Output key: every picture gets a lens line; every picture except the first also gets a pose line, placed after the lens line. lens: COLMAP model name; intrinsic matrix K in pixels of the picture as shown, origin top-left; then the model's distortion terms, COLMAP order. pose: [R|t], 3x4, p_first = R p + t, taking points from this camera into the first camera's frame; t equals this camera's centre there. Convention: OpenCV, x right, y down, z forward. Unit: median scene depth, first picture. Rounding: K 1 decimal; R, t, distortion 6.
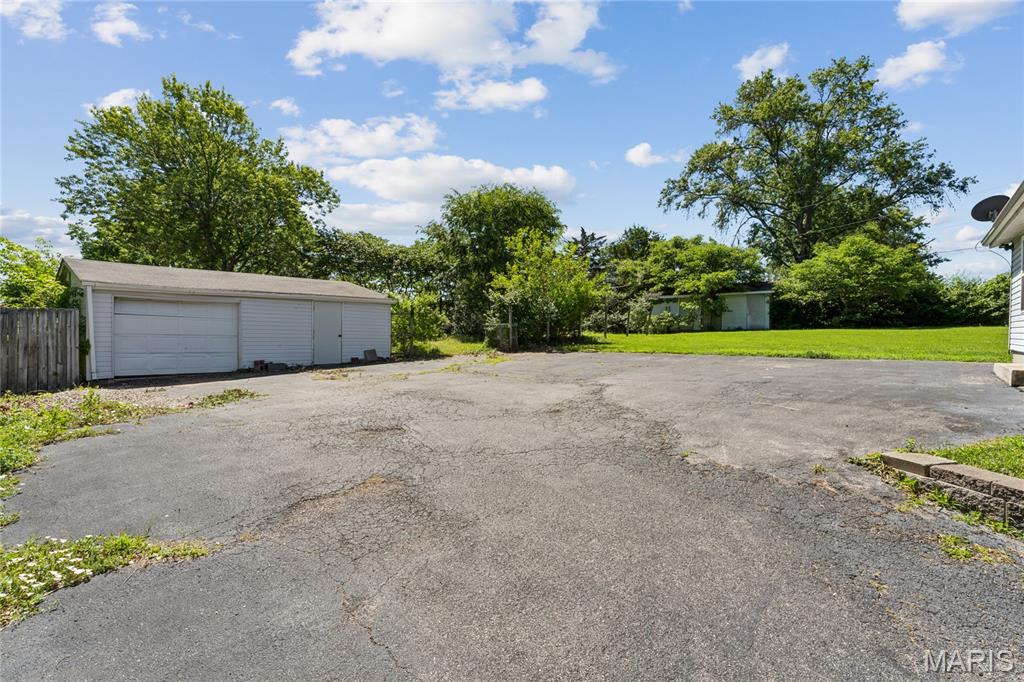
lens RADIAL K [[459.1, 0, 511.6], [0, 459.1, 342.3], [0, 0, 1]] dist [-0.000982, -0.000382]
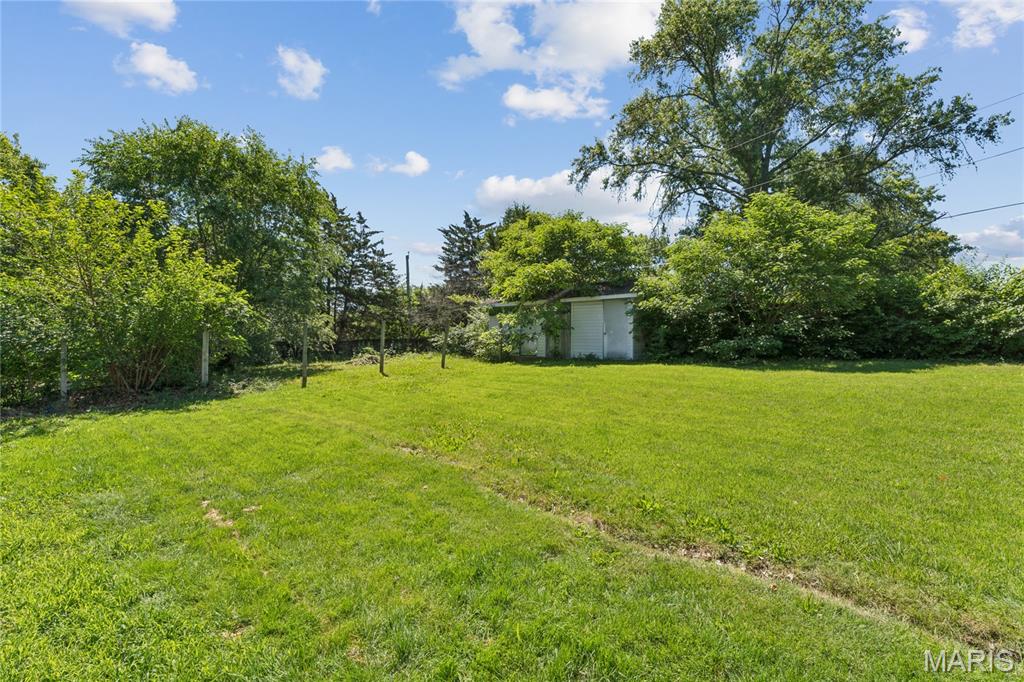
lens RADIAL K [[462.0, 0, 513.5], [0, 462.0, 346.1], [0, 0, 1]] dist [0.001393, 0.000656]
pose [[0.998913, -0.000394, -0.046607, 0.330541], [0.000246, 0.999995, -0.003171, -0.032850], [0.046608, 0.003156, 0.998908, 0.303968]]
